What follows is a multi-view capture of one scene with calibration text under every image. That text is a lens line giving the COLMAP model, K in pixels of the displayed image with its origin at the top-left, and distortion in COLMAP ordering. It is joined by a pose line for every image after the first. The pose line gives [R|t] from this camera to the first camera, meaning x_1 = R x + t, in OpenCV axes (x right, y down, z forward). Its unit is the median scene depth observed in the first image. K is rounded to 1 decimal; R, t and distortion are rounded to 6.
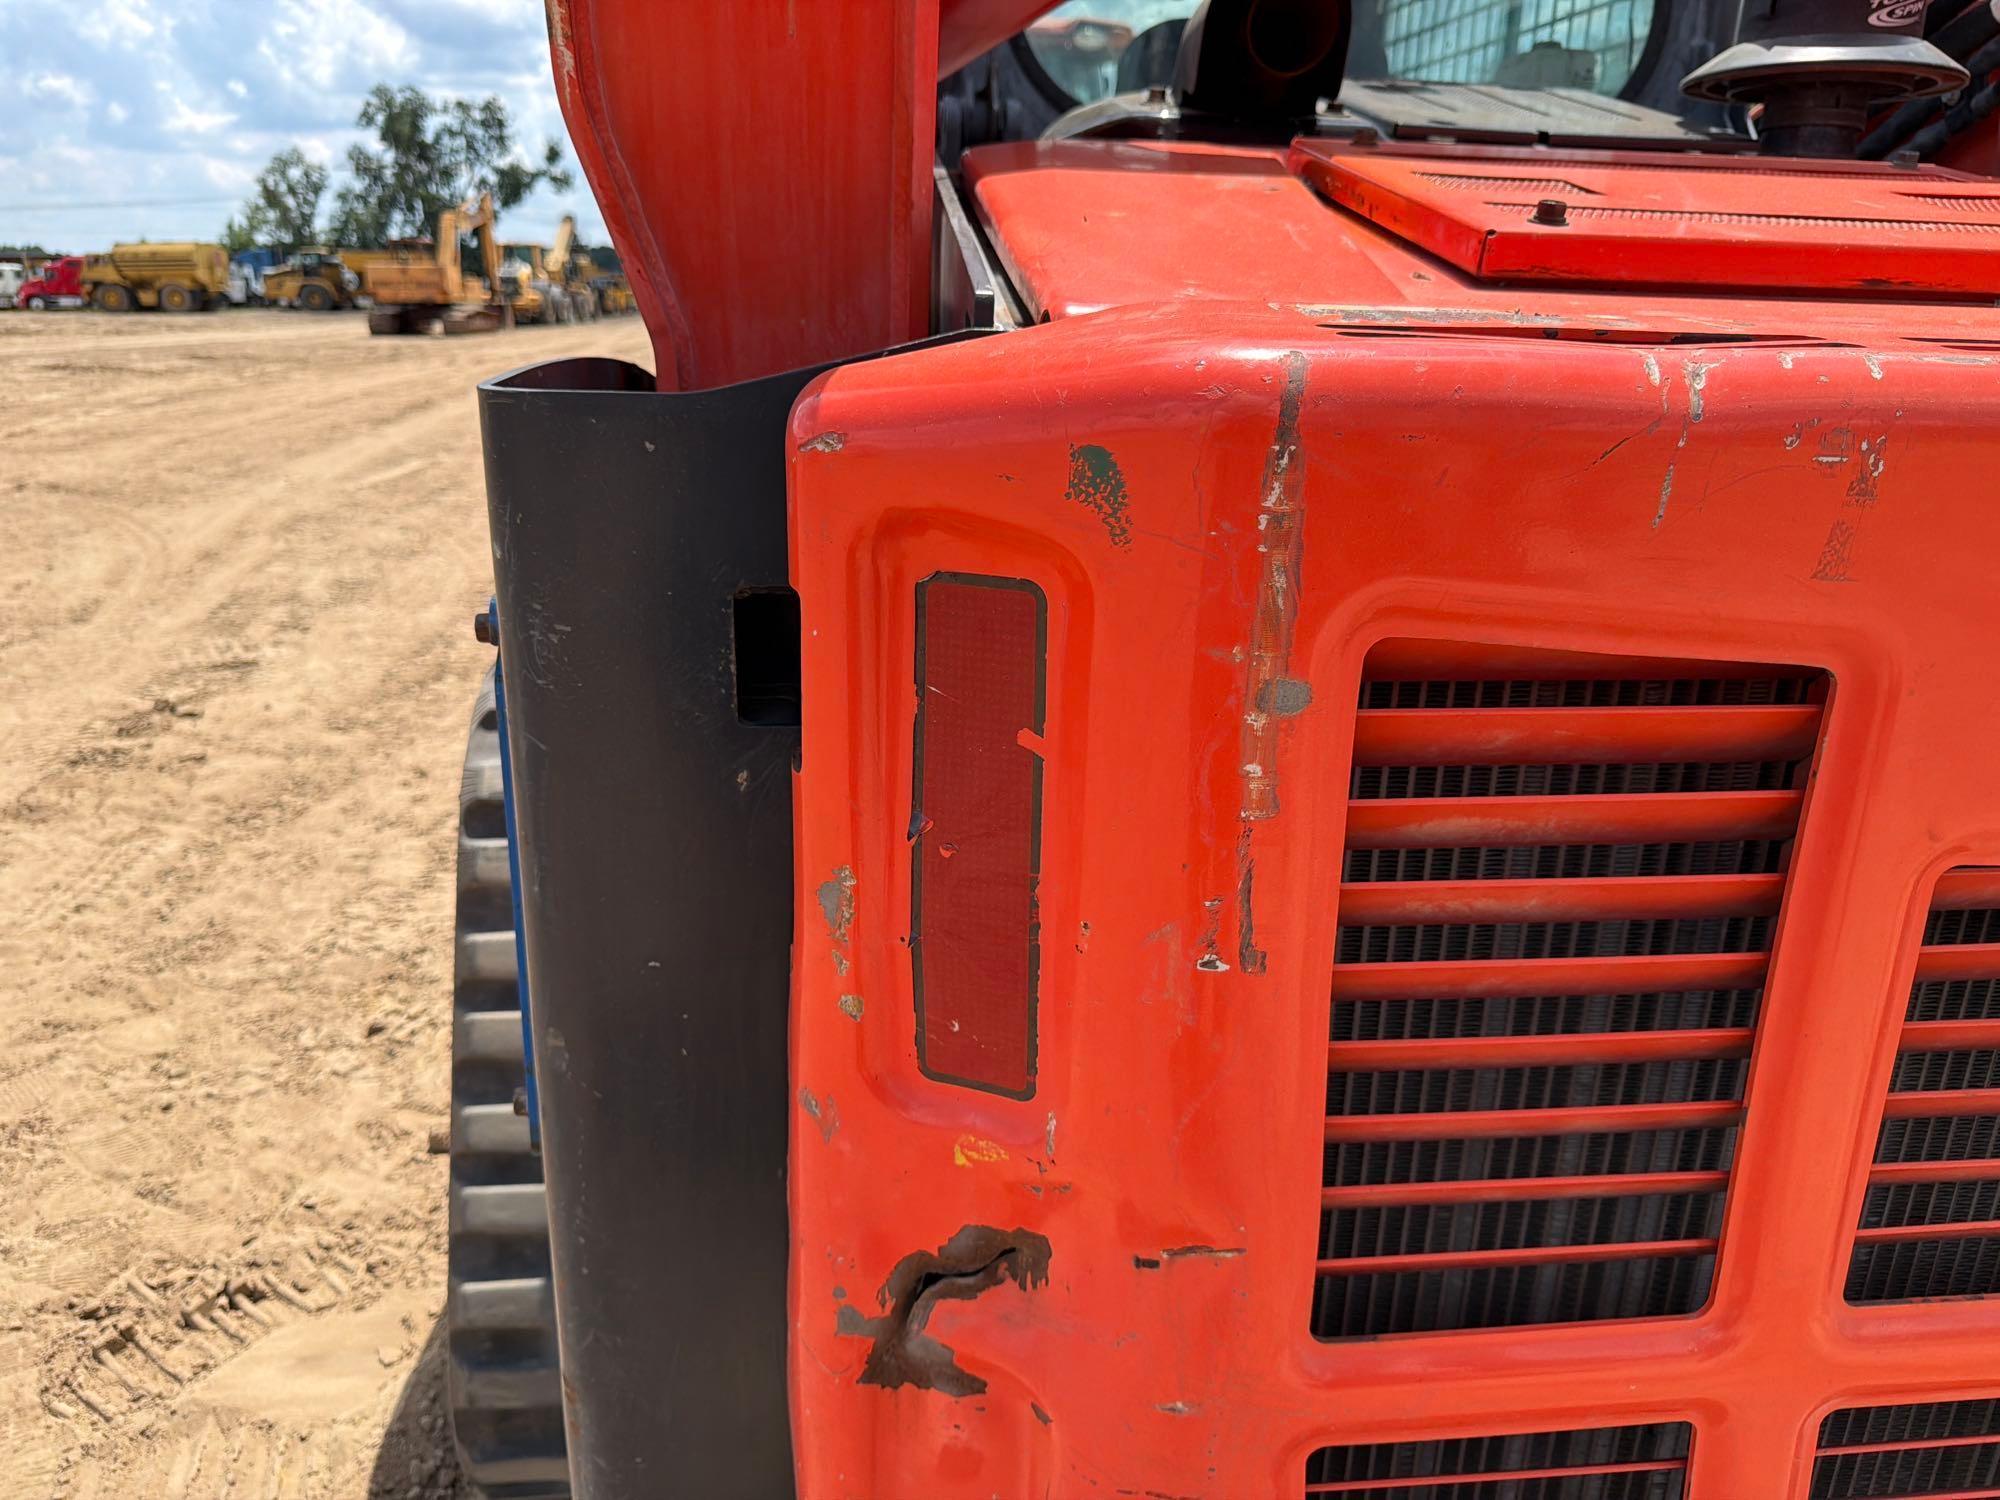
lens RADIAL K [[1425.9, 0, 995.0], [0, 1425.9, 747.6], [0, 0, 1]] dist [0.033723, -0.043720]
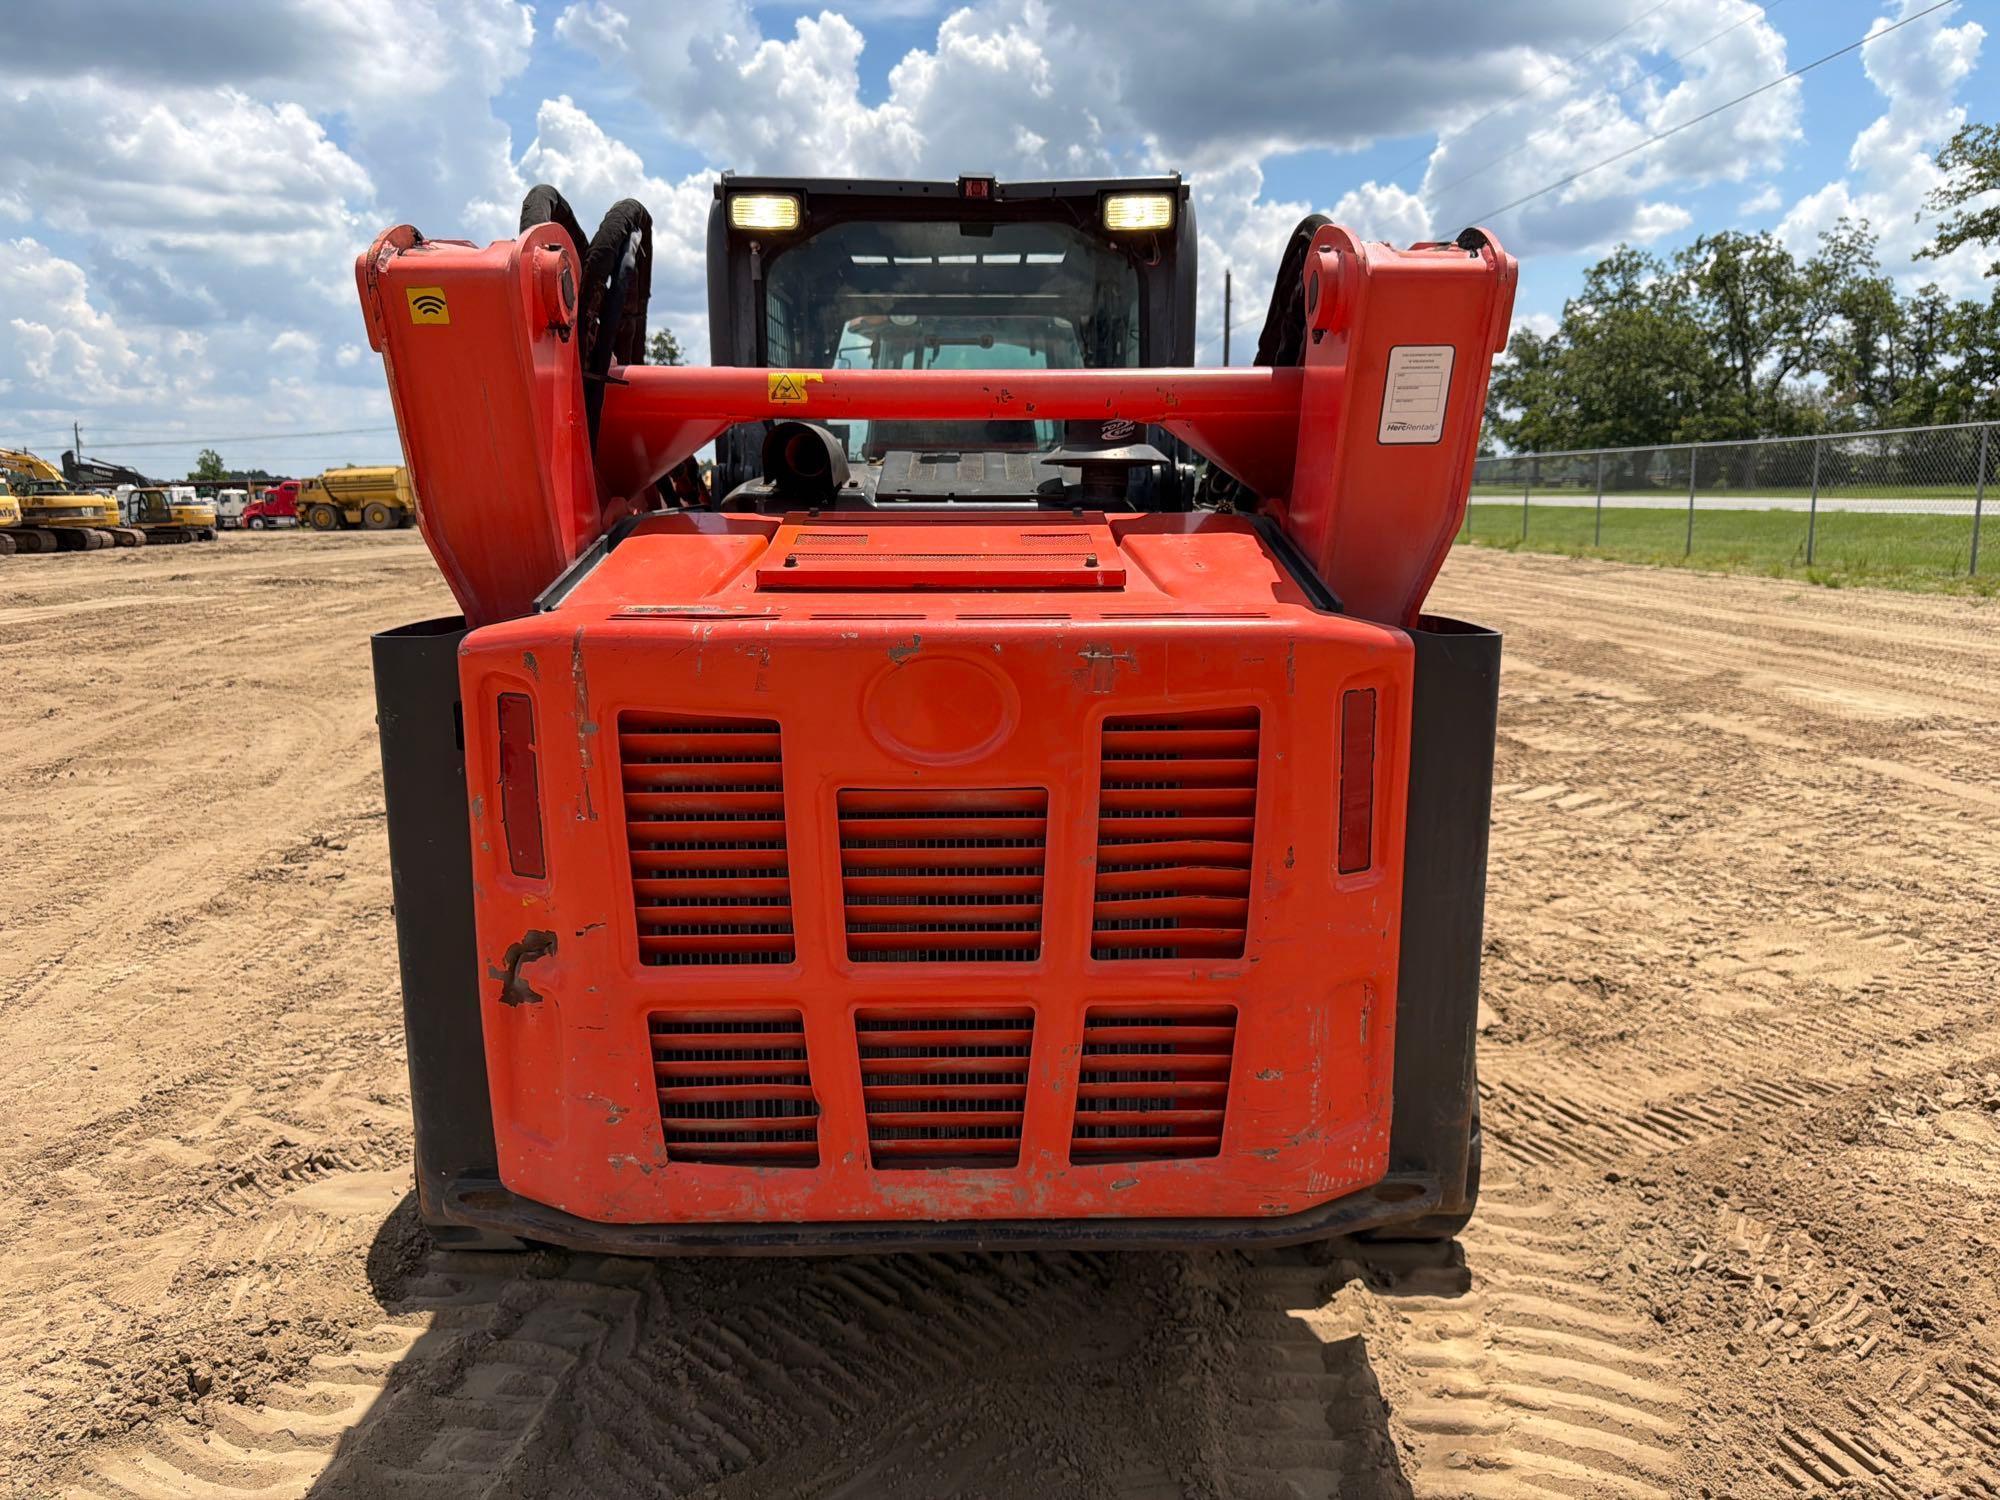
lens RADIAL K [[1425.9, 0, 992.7], [0, 1425.9, 738.3], [0, 0, 1]] dist [0.033723, -0.043720]
pose [[0.994828, -0.006598, -0.101359, 0.217086], [-0.007320, 0.990637, -0.136328, 0.064139], [0.101310, 0.136365, 0.985465, -0.318831]]
